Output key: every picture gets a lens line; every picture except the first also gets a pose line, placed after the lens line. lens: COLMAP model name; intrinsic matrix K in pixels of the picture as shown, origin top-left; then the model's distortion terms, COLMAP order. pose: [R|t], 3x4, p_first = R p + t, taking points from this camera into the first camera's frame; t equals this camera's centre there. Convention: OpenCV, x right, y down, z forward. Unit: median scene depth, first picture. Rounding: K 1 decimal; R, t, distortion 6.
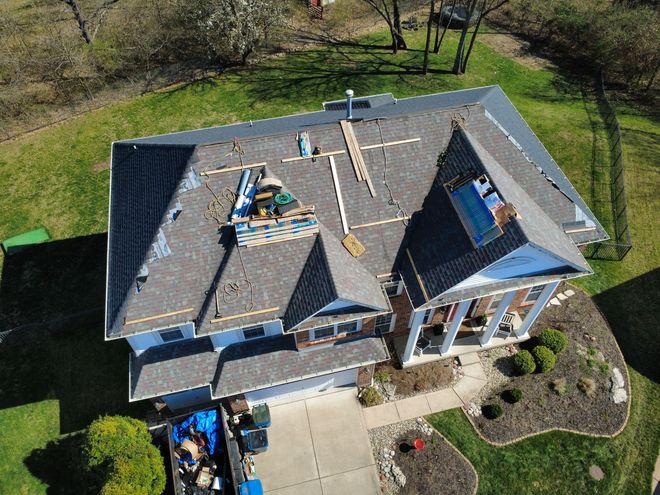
lens RADIAL K [[511.5, 0, 329.7], [0, 511.5, 247.2], [0, 0, 1]] dist [-0.000467, 0.001737]
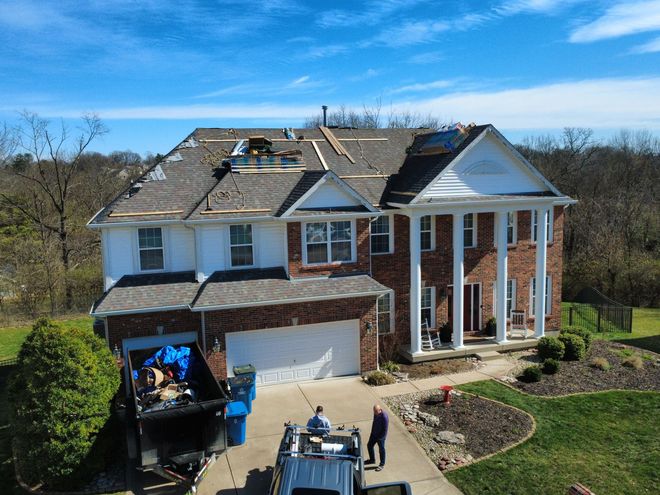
lens RADIAL K [[580.7, 0, 330.0], [0, 580.7, 247.7], [0, 0, 1]] dist [0.012854, 0.002137]
pose [[0.996322, -0.038522, 0.076540, -0.067632], [0.081545, 0.700615, -0.708865, 0.902933], [-0.026318, 0.712499, 0.701179, 0.241280]]
